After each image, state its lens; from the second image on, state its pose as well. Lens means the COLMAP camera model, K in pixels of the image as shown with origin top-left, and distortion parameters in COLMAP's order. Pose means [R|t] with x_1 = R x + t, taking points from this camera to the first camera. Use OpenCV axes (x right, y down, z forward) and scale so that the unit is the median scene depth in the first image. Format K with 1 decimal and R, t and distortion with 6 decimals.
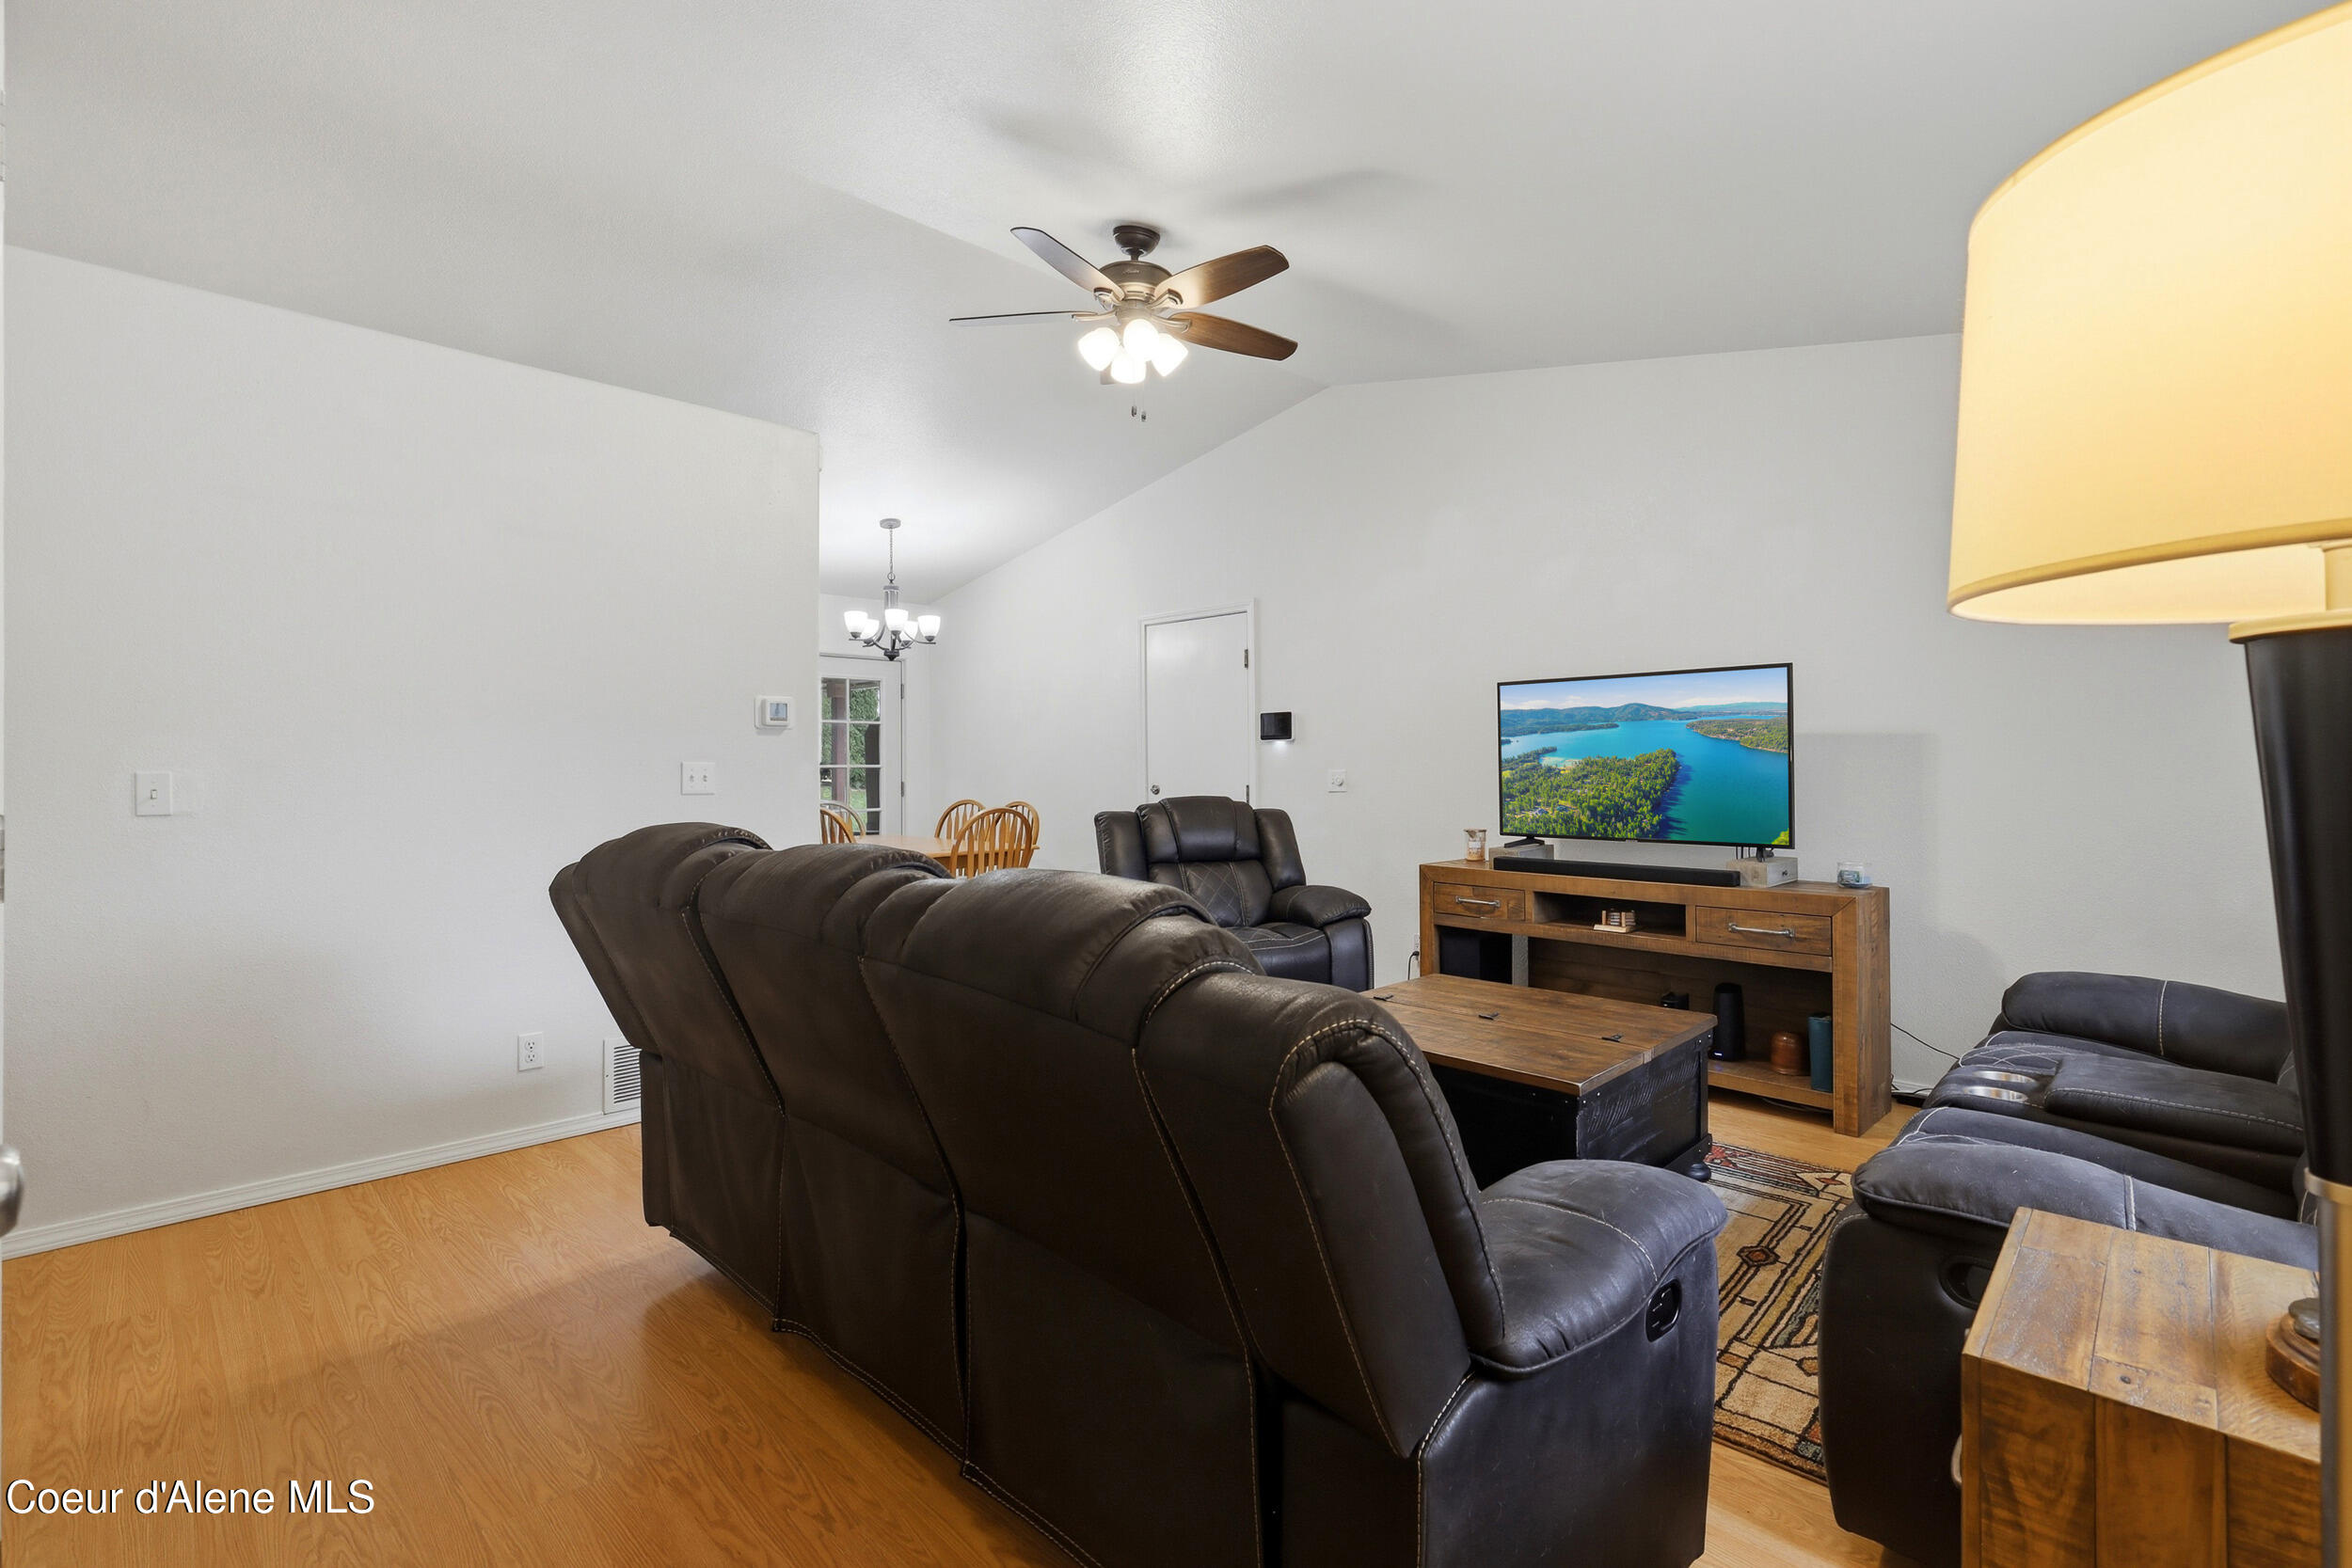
lens RADIAL K [[1075.0, 0, 1169.6], [0, 1075.0, 784.0], [0, 0, 1]] dist [-0.001368, 0.000286]
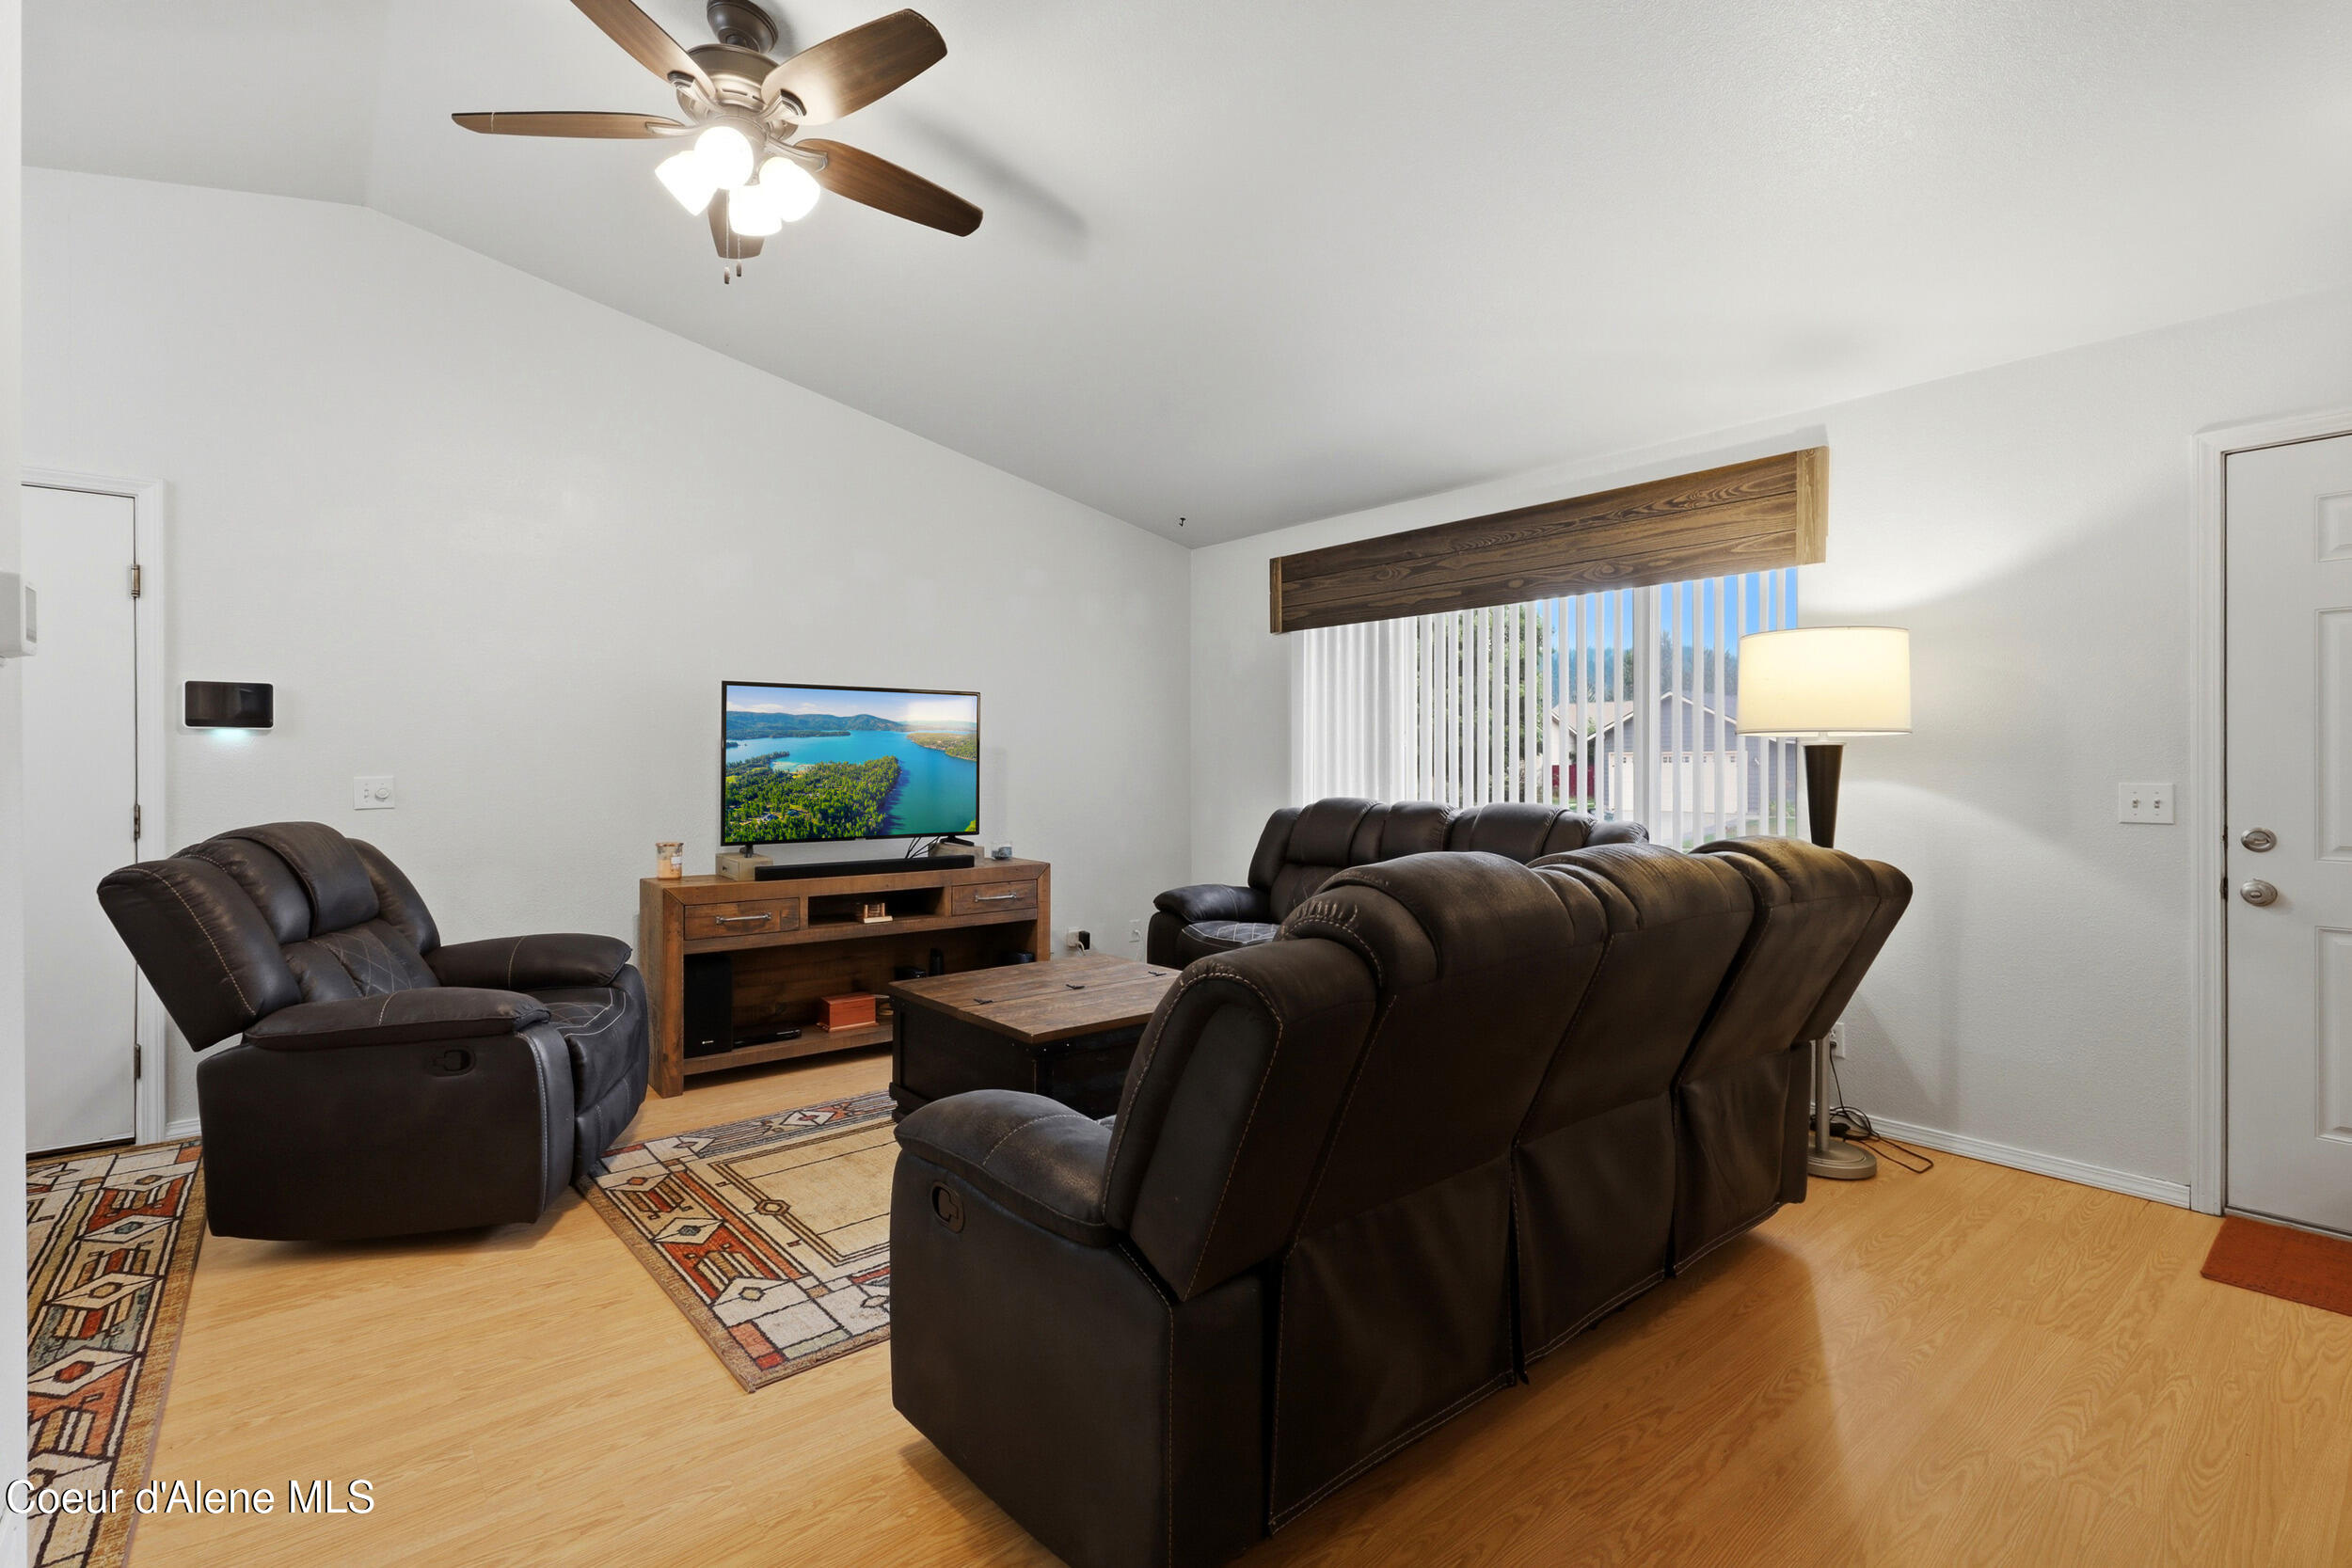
lens RADIAL K [[1075.0, 0, 1174.6], [0, 1075.0, 764.4], [0, 0, 1]] dist [-0.001368, 0.000286]
pose [[0.094721, -0.002669, 0.995500, -0.610552], [0.009436, 0.999954, 0.001783, -0.021398], [-0.995459, 0.009224, 0.094742, 0.551951]]
